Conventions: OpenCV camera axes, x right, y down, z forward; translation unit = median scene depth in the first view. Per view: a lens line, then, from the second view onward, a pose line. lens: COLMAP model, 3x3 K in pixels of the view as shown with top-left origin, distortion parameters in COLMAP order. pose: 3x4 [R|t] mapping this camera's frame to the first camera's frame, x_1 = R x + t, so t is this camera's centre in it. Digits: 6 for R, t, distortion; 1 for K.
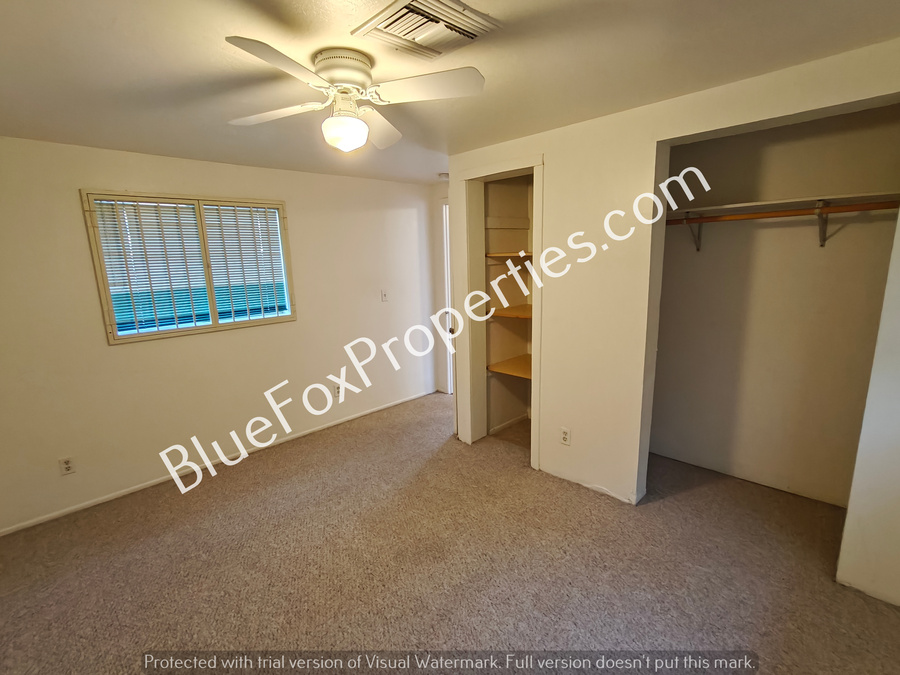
lens RADIAL K [[428.9, 0, 450.0], [0, 428.9, 337.5], [0, 0, 1]] dist [0.003239, 0.000399]
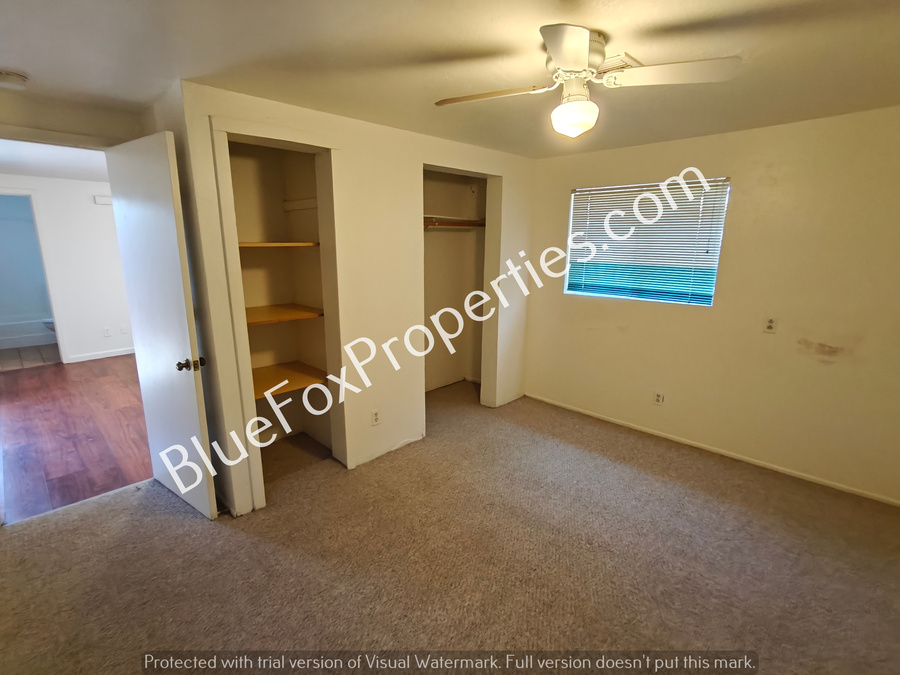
lens RADIAL K [[428.9, 0, 450.0], [0, 428.9, 337.5], [0, 0, 1]] dist [0.003239, 0.000399]
pose [[0.013645, -0.197656, 0.980177, -0.741576], [0.181828, 0.964414, 0.191946, -0.134997], [-0.983236, 0.175604, 0.049099, 0.735458]]
